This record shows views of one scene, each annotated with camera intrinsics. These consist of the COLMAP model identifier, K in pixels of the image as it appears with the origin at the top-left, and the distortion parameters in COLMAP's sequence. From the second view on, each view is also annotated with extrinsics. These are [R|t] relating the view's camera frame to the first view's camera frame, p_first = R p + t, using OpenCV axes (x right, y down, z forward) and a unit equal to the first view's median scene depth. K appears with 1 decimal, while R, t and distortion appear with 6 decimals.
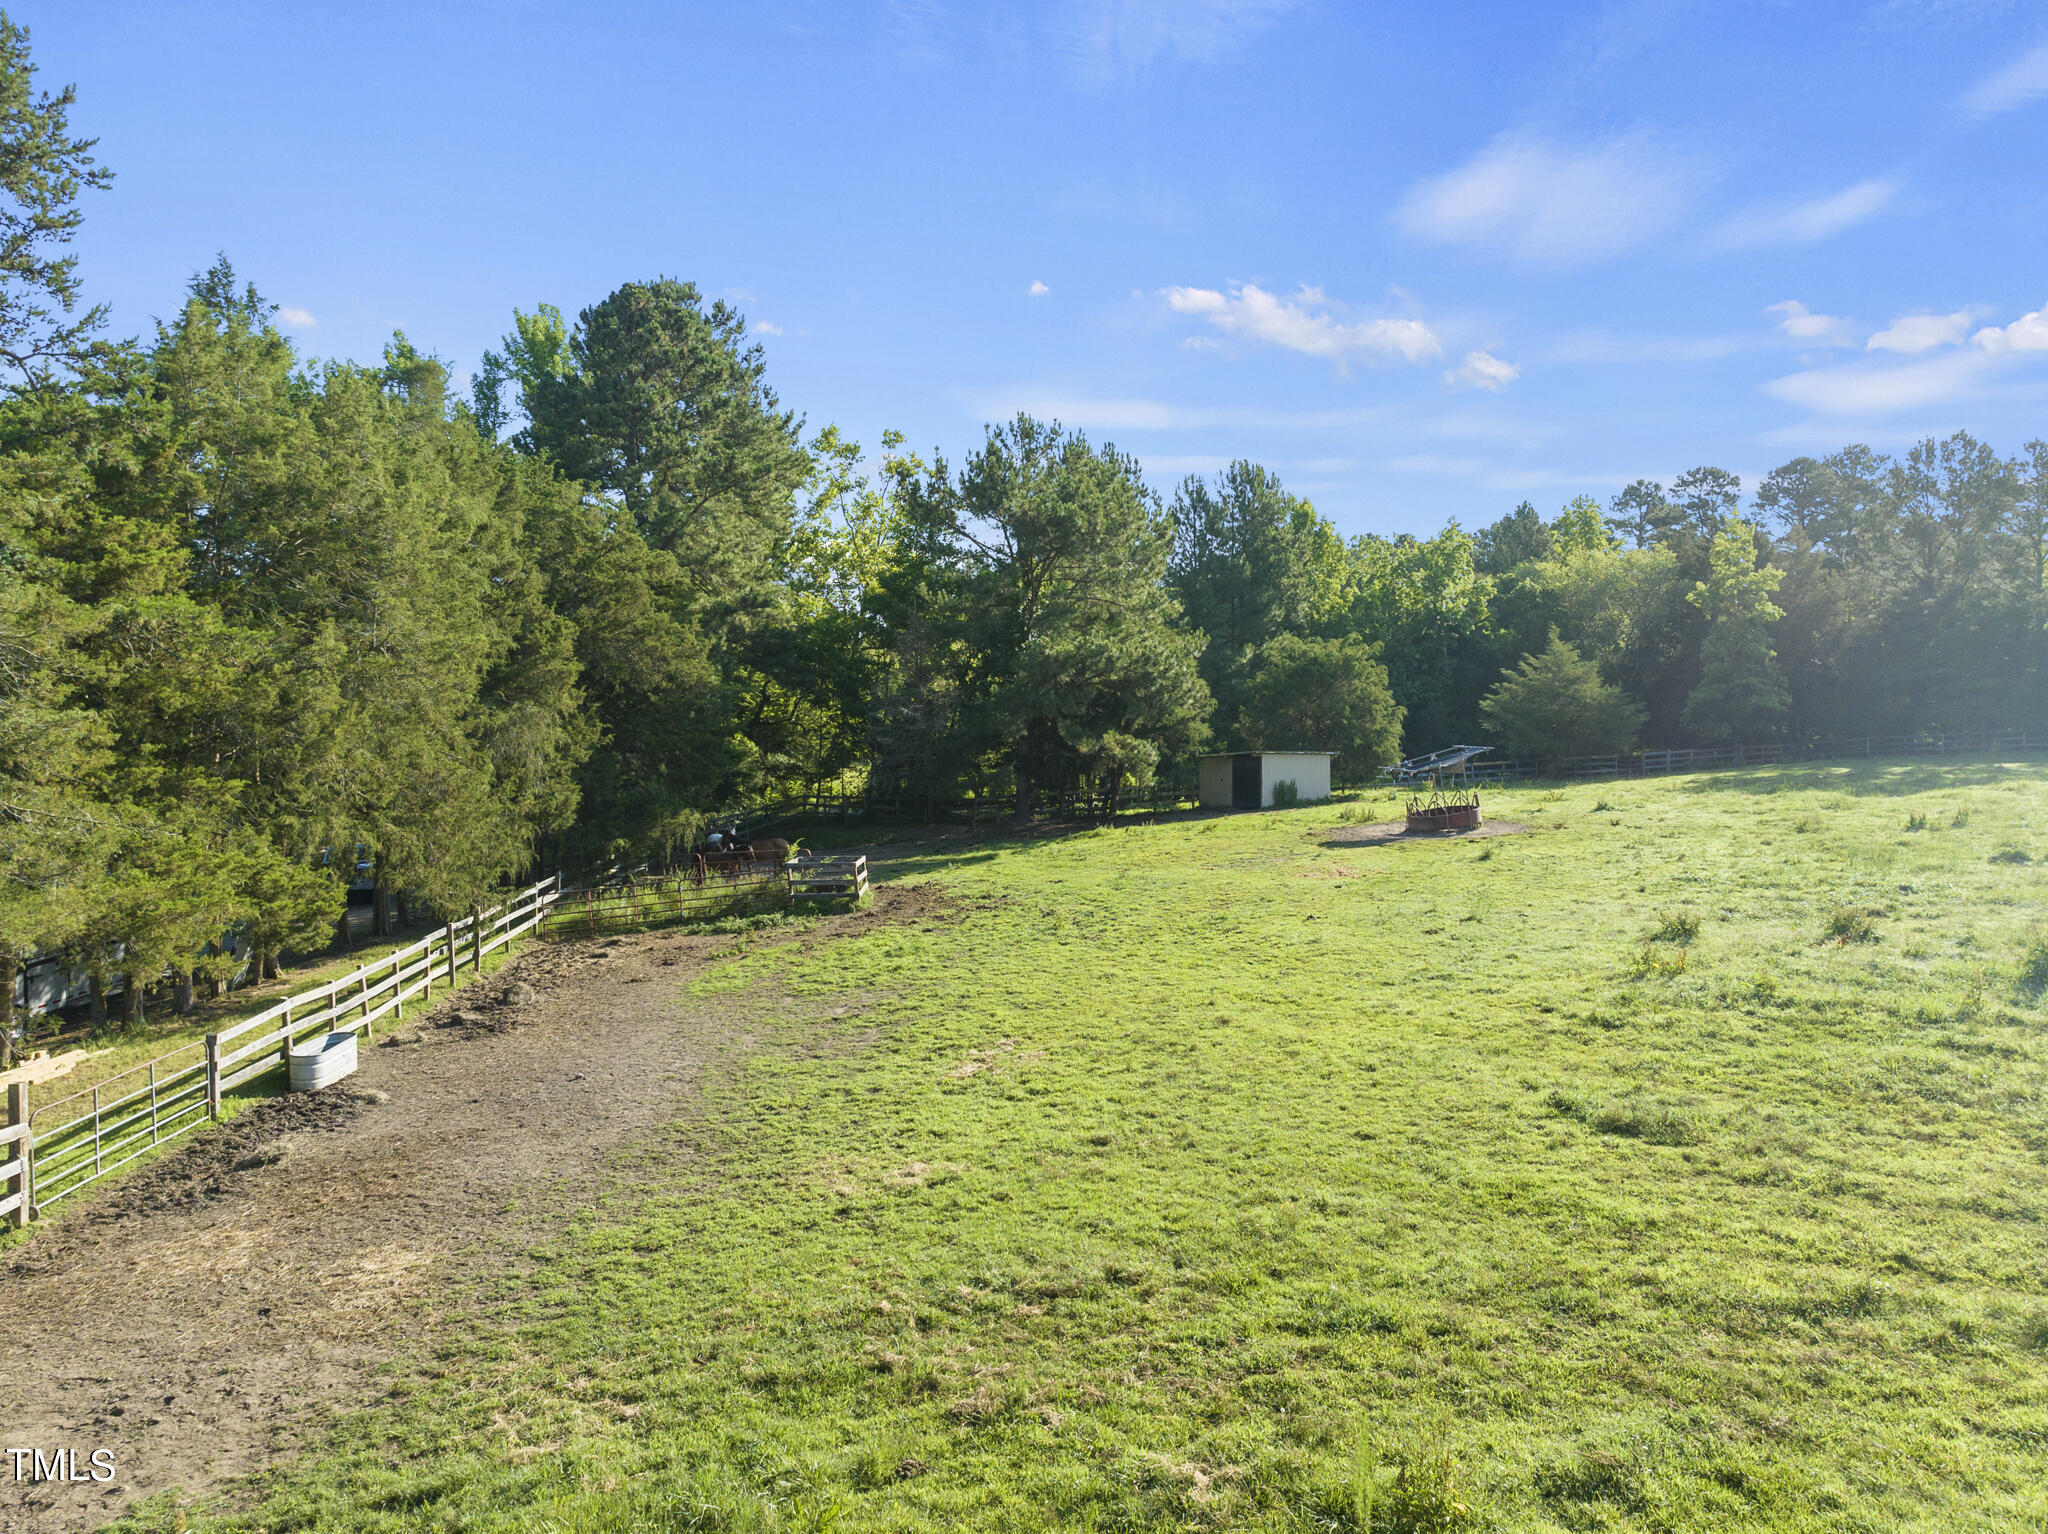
lens RADIAL K [[1431.6, 0, 1035.3], [0, 1431.6, 767.9], [0, 0, 1]] dist [-0.034160, 0.000689]
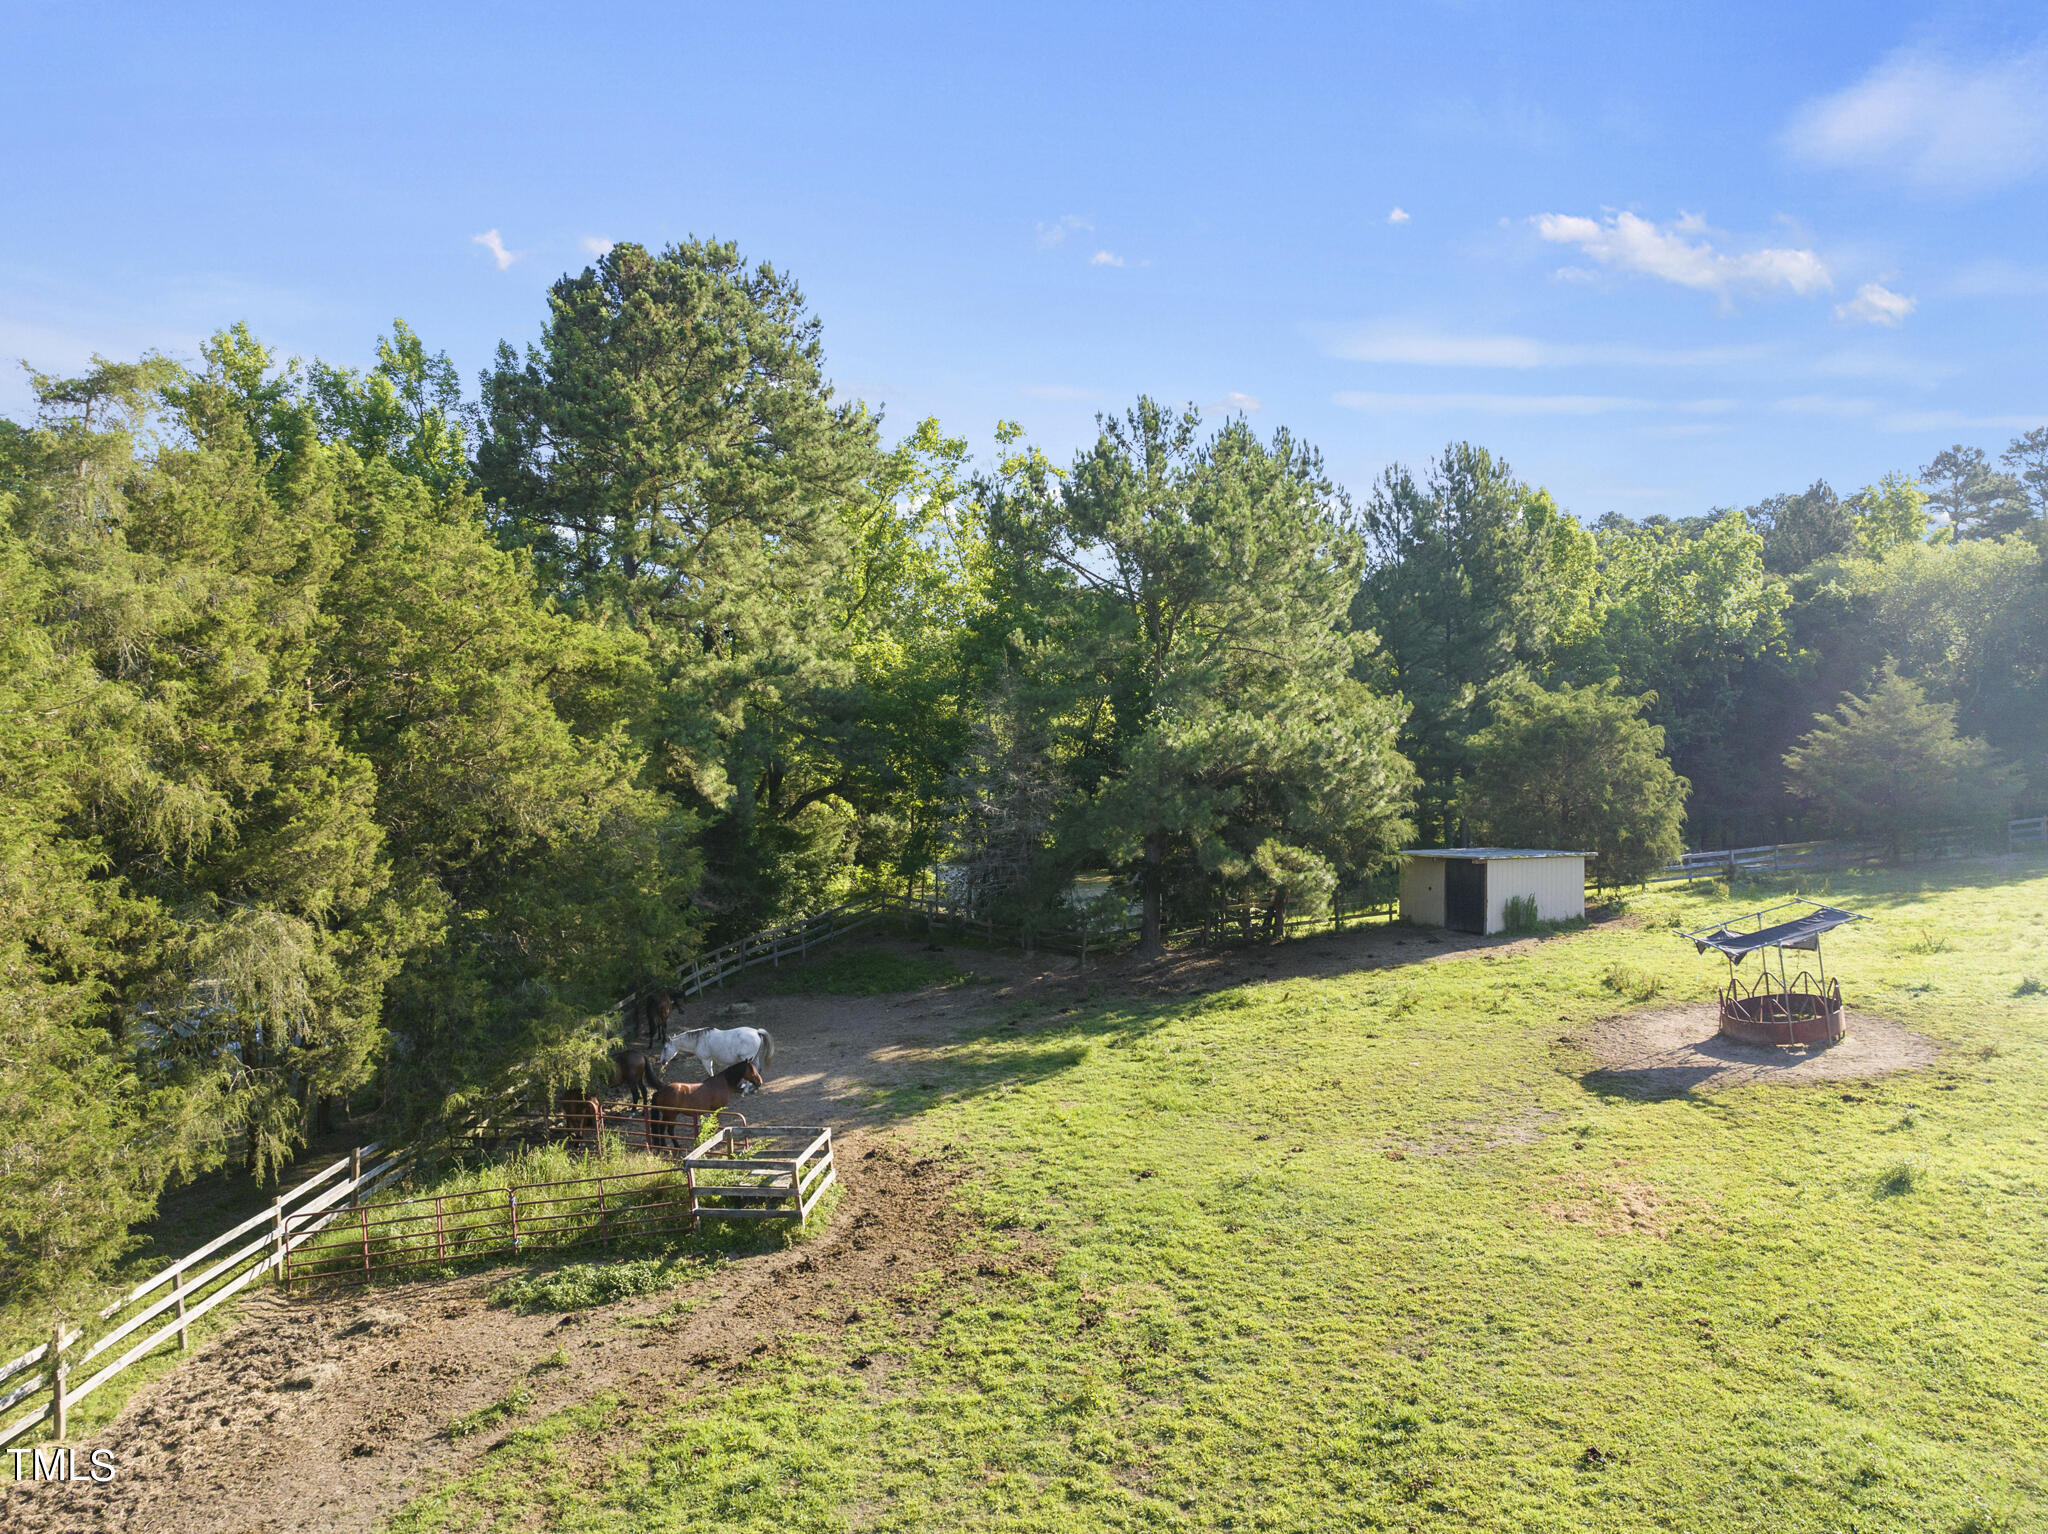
lens RADIAL K [[1457.1, 0, 1031.9], [0, 1457.1, 764.7], [0, 0, 1]] dist [-0.045997, 0.019858]
pose [[0.989549, -0.000133, -0.144196, 0.037680], [0.001518, 0.999954, 0.009498, -0.065452], [0.144188, -0.009618, 0.989504, 0.249016]]
